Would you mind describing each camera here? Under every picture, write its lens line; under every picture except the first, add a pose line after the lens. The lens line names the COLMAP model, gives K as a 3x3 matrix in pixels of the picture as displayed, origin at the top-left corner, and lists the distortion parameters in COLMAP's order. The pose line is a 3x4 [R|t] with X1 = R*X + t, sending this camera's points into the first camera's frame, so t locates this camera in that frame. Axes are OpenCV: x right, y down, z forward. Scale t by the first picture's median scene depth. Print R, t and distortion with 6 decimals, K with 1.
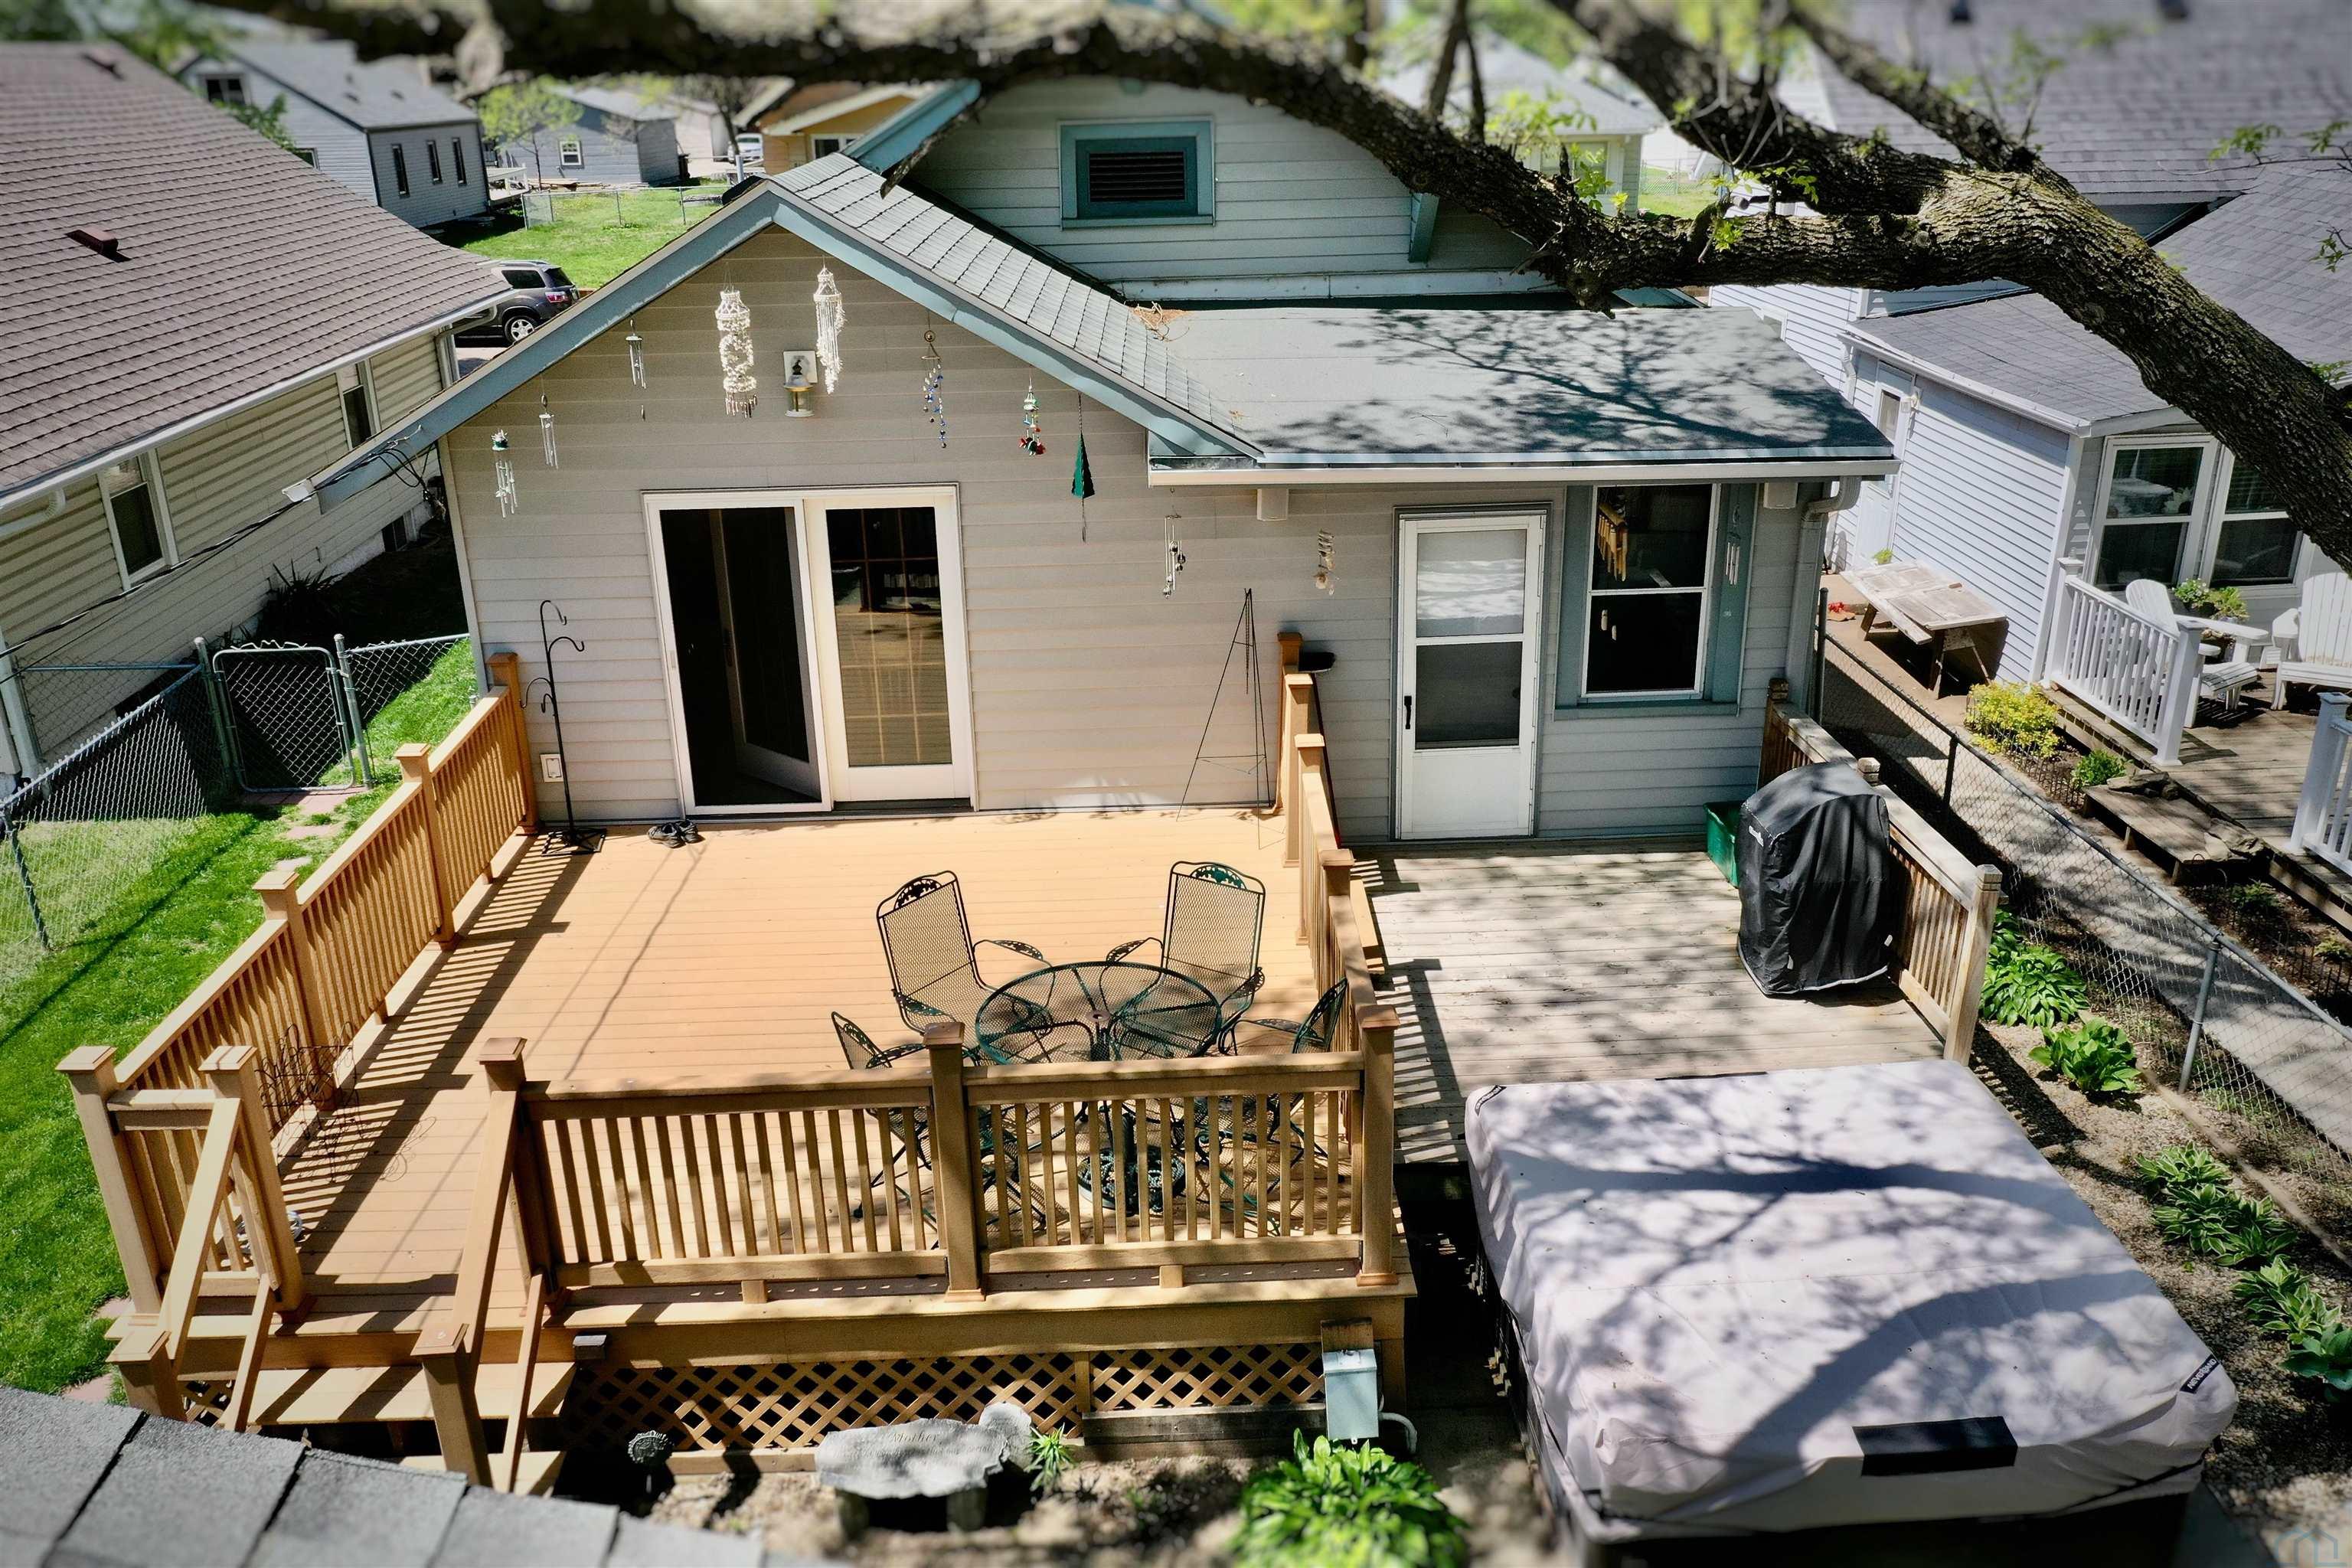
lens RADIAL K [[1849.7, 0, 1177.3], [0, 1849.7, 766.6], [0, 0, 1]] dist [-0.002275, -0.002824]
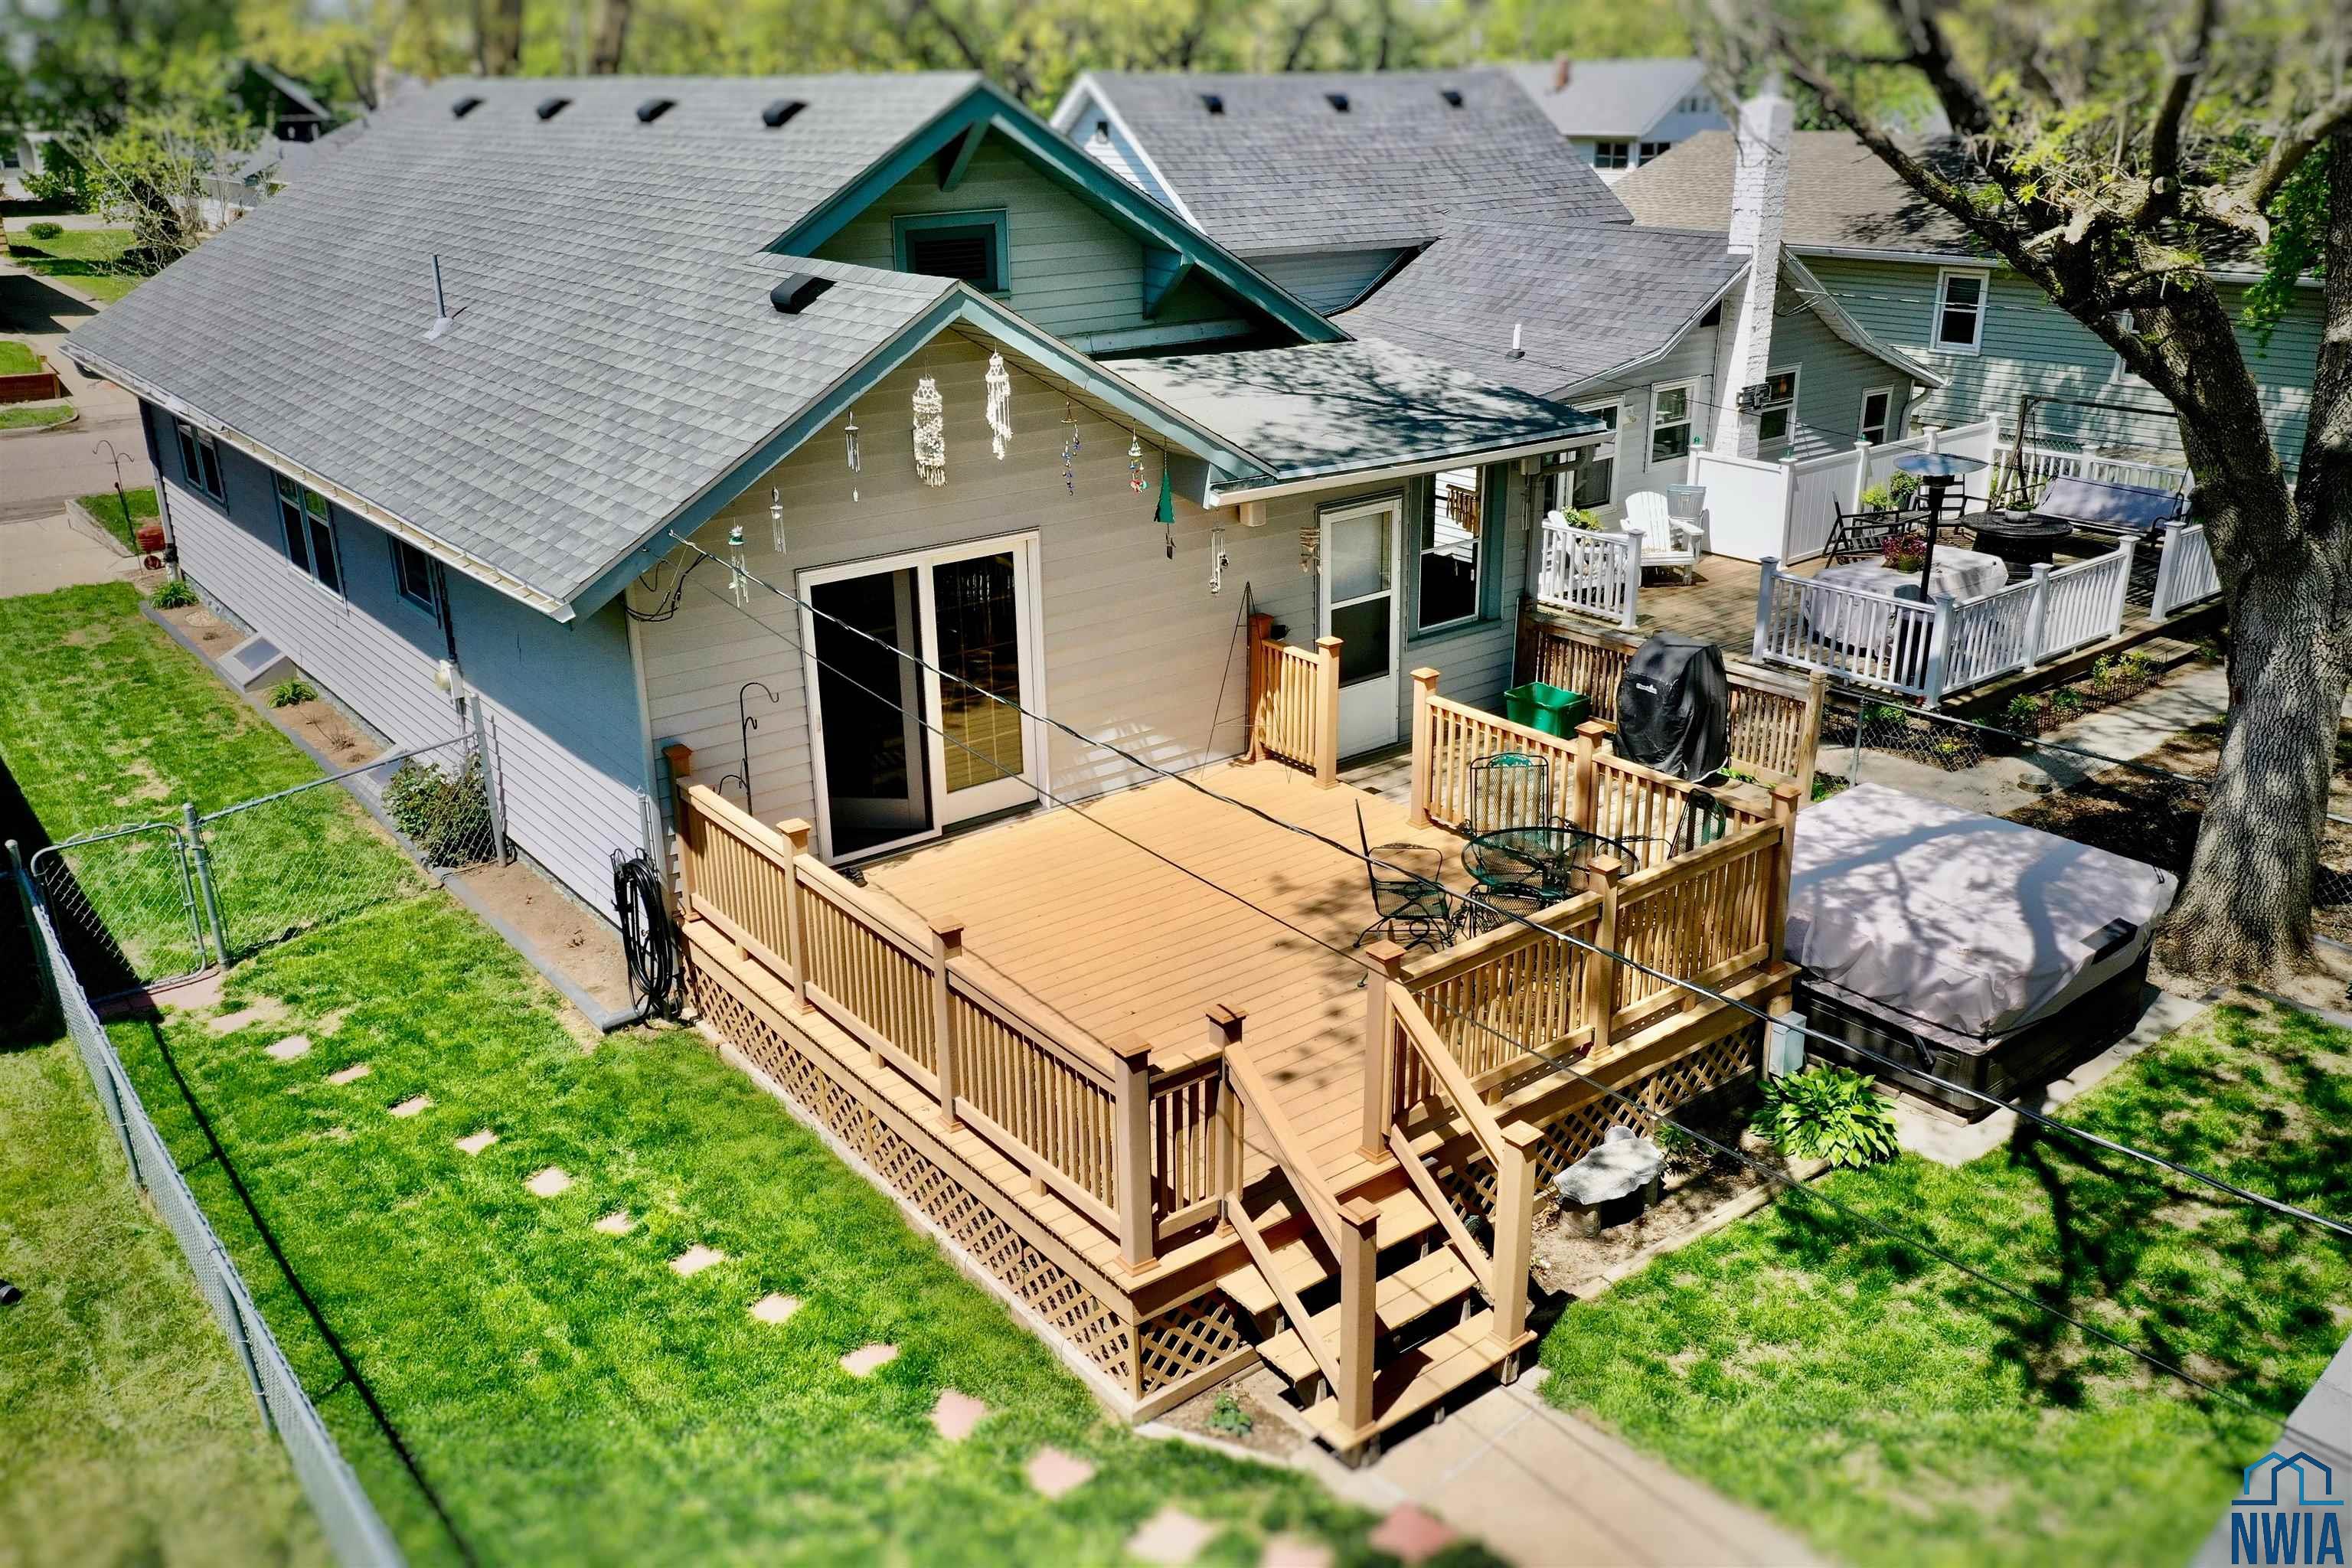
lens RADIAL K [[1849.7, 0, 1182.4], [0, 1849.7, 796.3], [0, 0, 1]] dist [-0.002275, -0.002824]
pose [[0.806517, -0.204043, 0.554884, -0.728381], [0.210299, 0.976183, 0.053295, -0.029046], [-0.552543, 0.073708, 0.830219, -0.019556]]
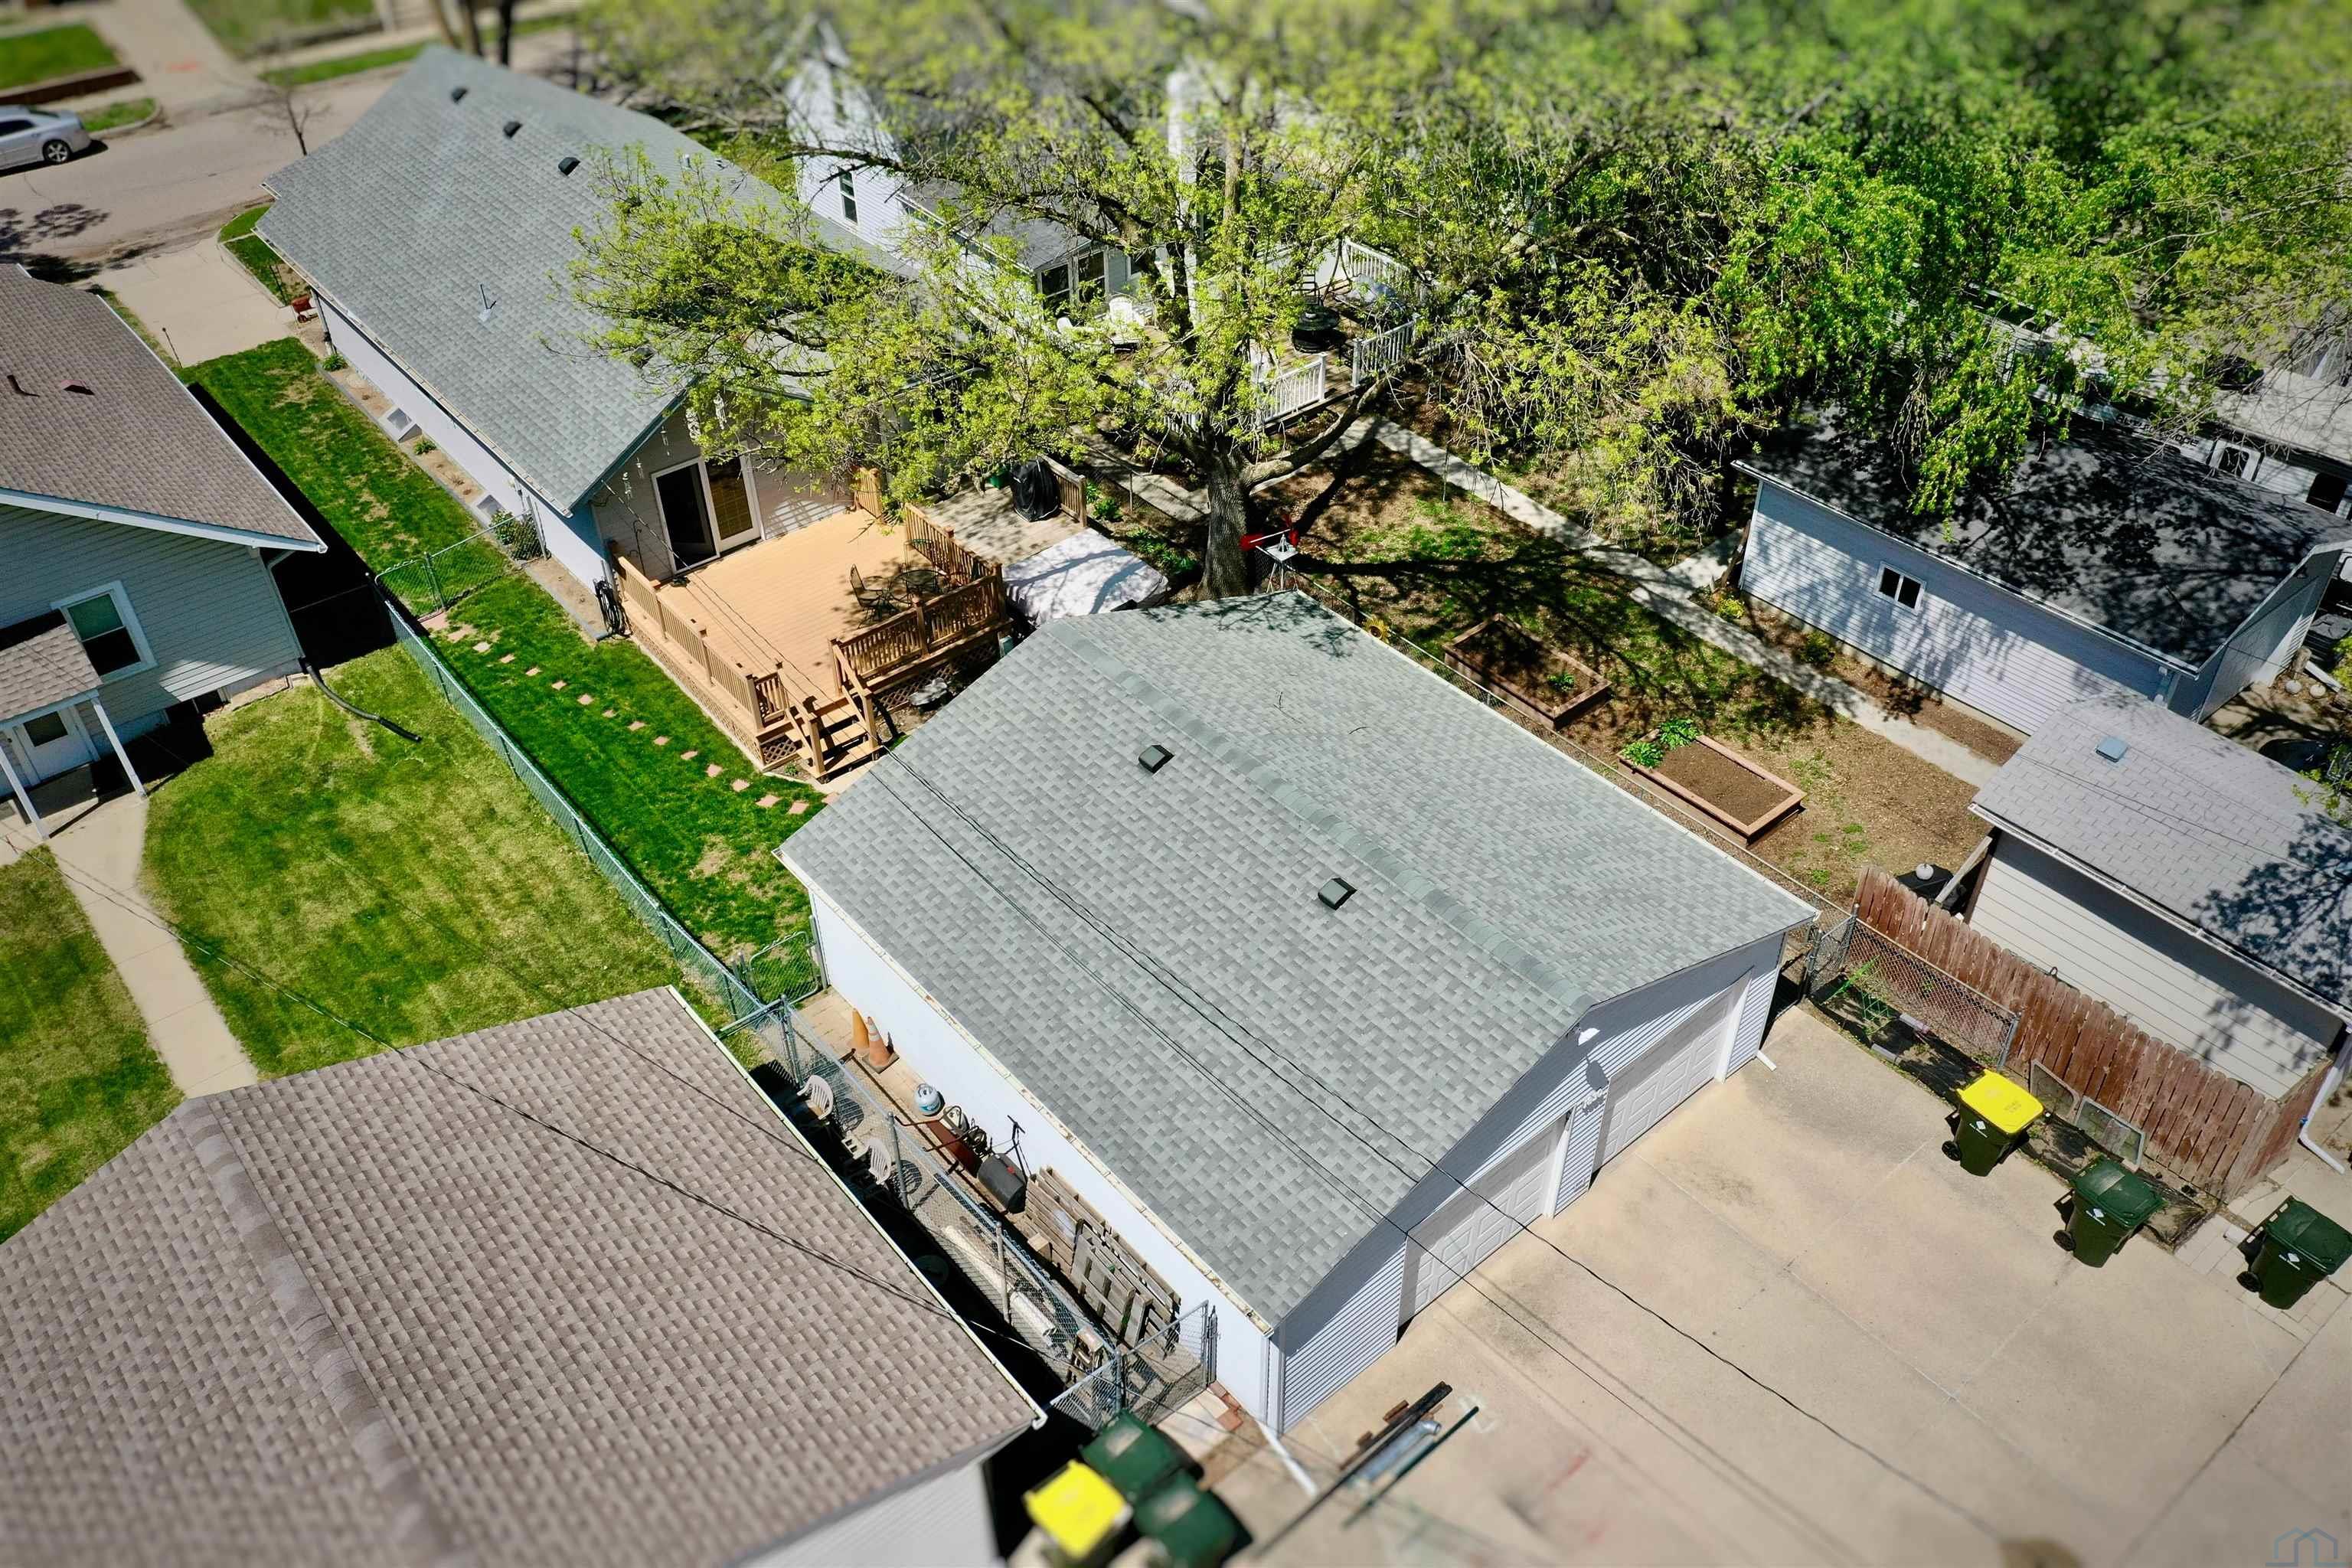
lens RADIAL K [[1849.7, 0, 1174.3], [0, 1849.7, 775.4], [0, 0, 1]] dist [-0.002275, -0.002824]
pose [[0.797911, -0.379819, 0.468055, -1.163189], [0.218156, 0.905825, 0.363164, -0.589316], [-0.561913, -0.187664, 0.805628, -1.884174]]
